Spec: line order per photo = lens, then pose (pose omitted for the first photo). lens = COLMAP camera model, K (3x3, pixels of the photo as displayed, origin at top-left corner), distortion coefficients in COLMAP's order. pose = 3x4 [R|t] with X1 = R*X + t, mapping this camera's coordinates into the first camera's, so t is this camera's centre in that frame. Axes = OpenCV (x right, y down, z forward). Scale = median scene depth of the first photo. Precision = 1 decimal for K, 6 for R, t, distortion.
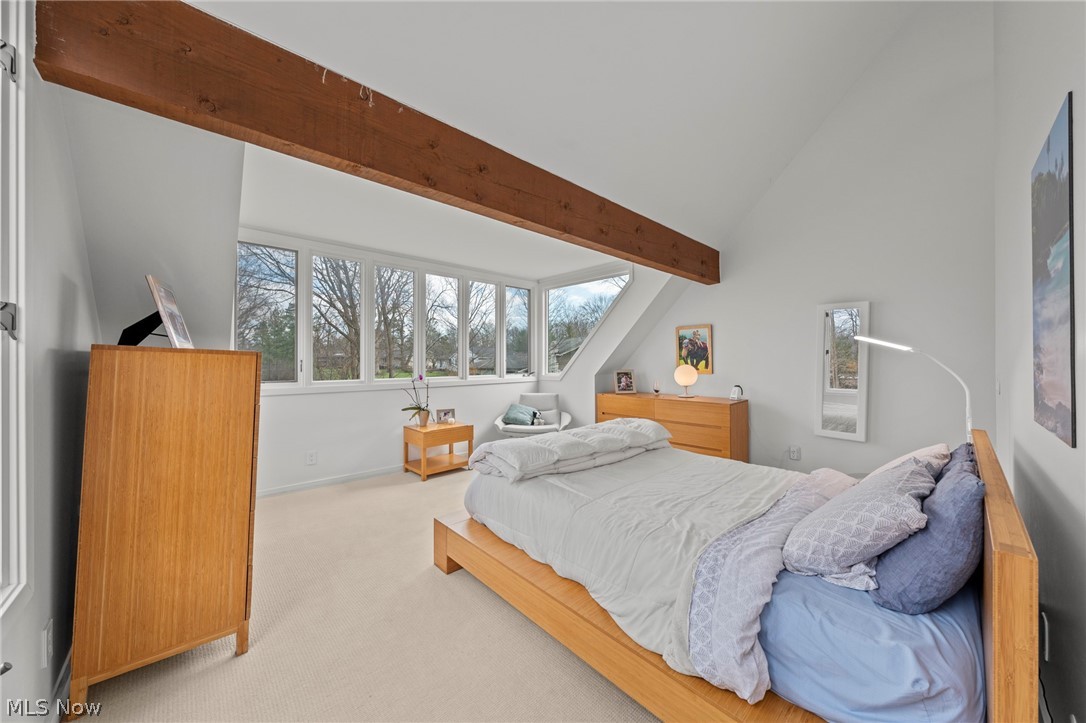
lens RADIAL K [[398.9, 0, 541.5], [0, 398.9, 356.6], [0, 0, 1]] dist [0.000243, 0.000011]
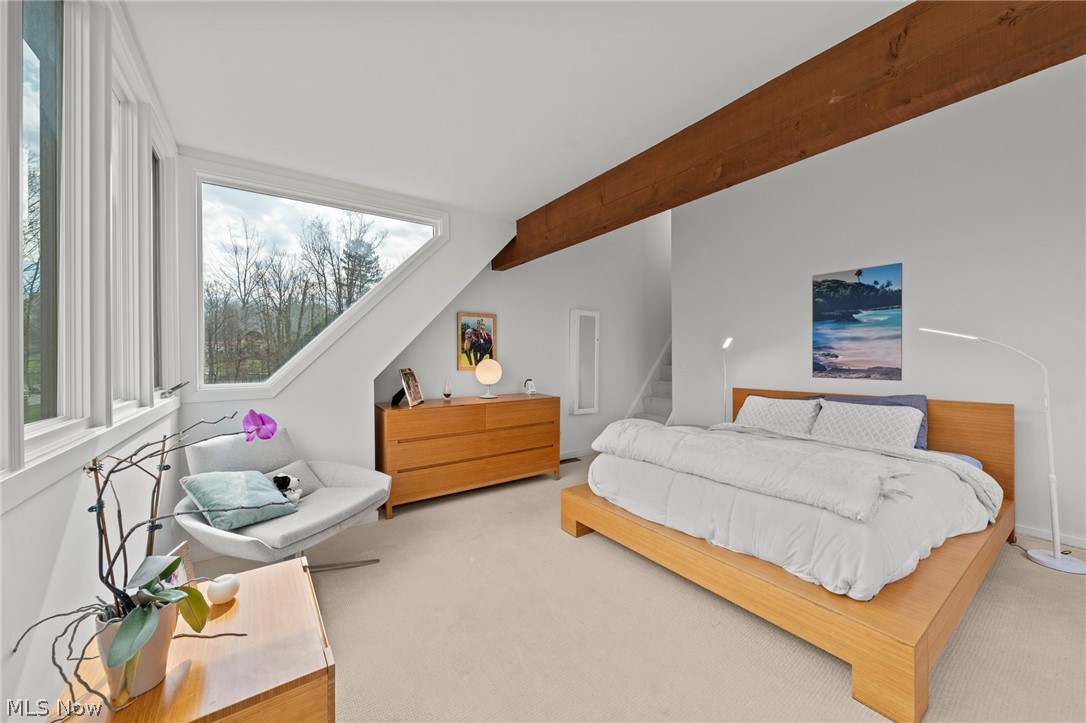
lens RADIAL K [[398.9, 0, 541.5], [0, 398.9, 358.6], [0, 0, 1]] dist [0.000243, 0.000011]
pose [[0.149096, 0.000661, 0.988822, -0.428434], [0.005756, 0.999982, -0.001536, 0.020423], [-0.988806, 0.005920, 0.149090, 0.733071]]
